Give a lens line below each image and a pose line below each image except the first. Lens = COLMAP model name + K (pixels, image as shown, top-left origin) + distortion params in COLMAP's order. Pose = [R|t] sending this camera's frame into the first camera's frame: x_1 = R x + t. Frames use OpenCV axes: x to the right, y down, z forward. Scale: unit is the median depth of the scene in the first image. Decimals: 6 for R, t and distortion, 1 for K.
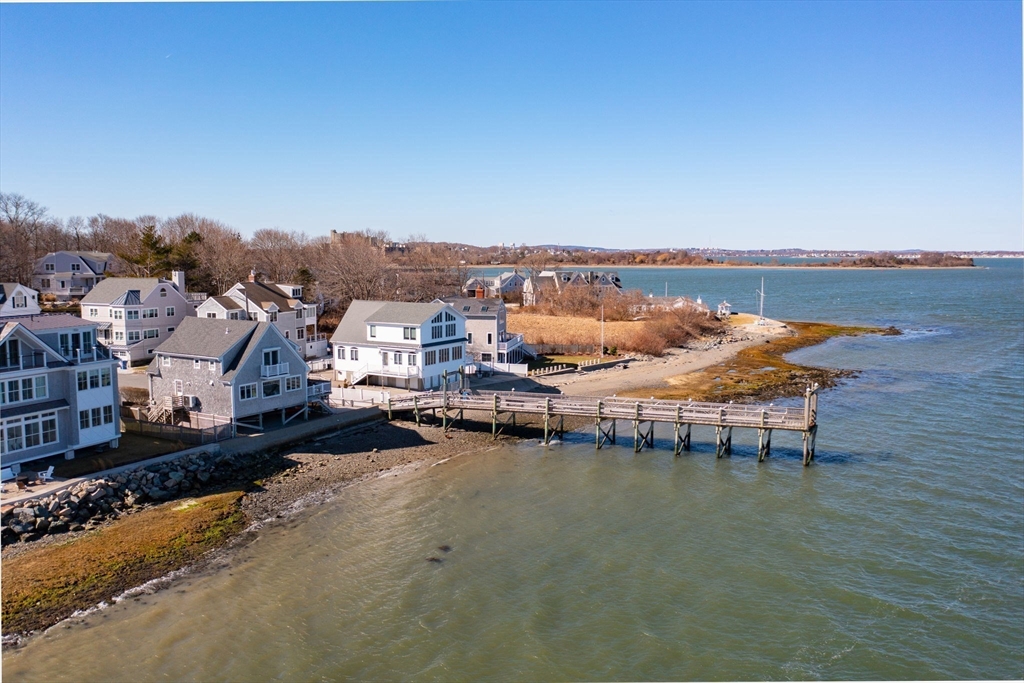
lens RADIAL K [[792.3, 0, 512.0], [0, 792.3, 341.5], [0, 0, 1]] dist [-0.033144, 0.000332]
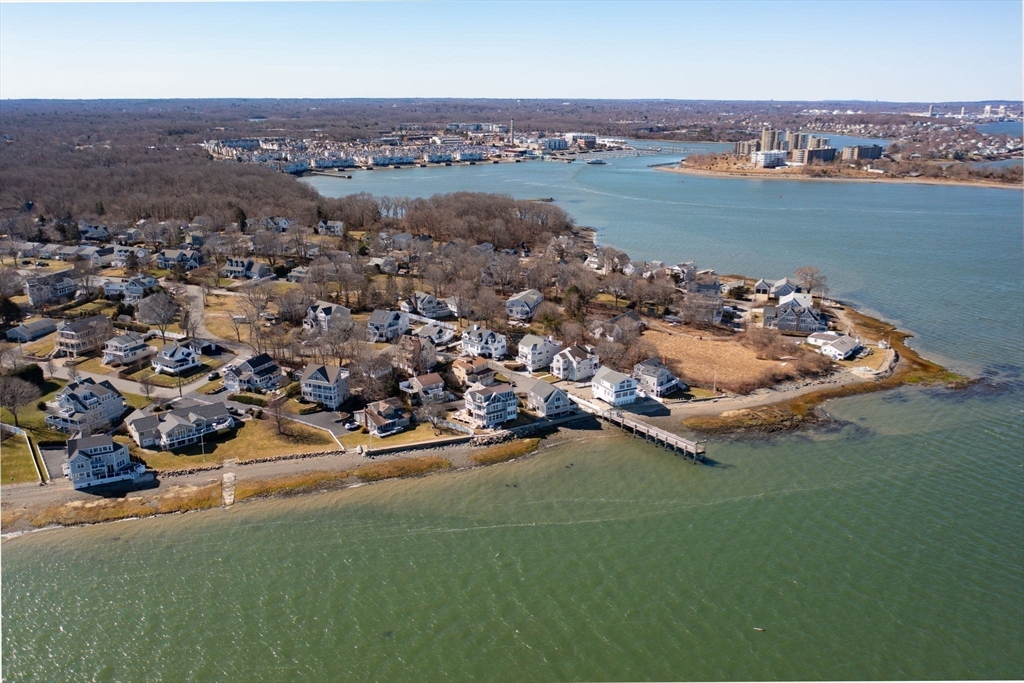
lens RADIAL K [[792.3, 0, 512.0], [0, 792.3, 341.5], [0, 0, 1]] dist [-0.033144, 0.000332]
pose [[0.845239, 0.155551, -0.511248, 1.287109], [-0.057821, 0.977702, 0.201878, -0.929741], [0.531251, -0.141075, 0.835387, -2.021207]]
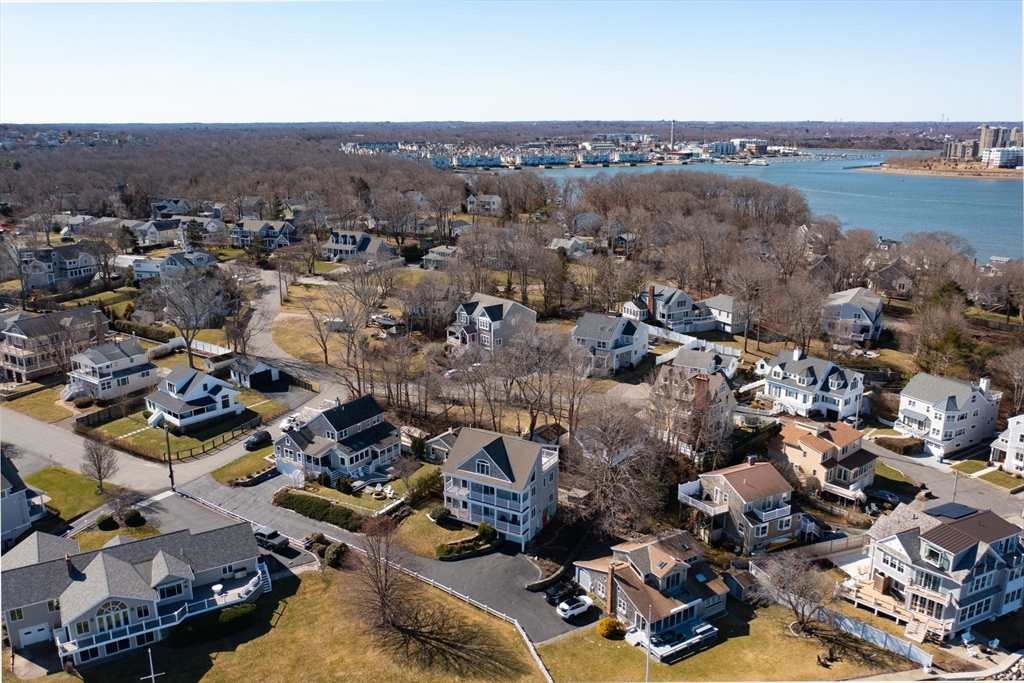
lens RADIAL K [[792.3, 0, 512.0], [0, 792.3, 341.5], [0, 0, 1]] dist [-0.033144, 0.000332]
pose [[0.746232, 0.166715, -0.644472, -0.315553], [-0.062438, 0.981393, 0.181575, -0.488863], [0.662752, -0.095258, 0.742756, -0.553588]]
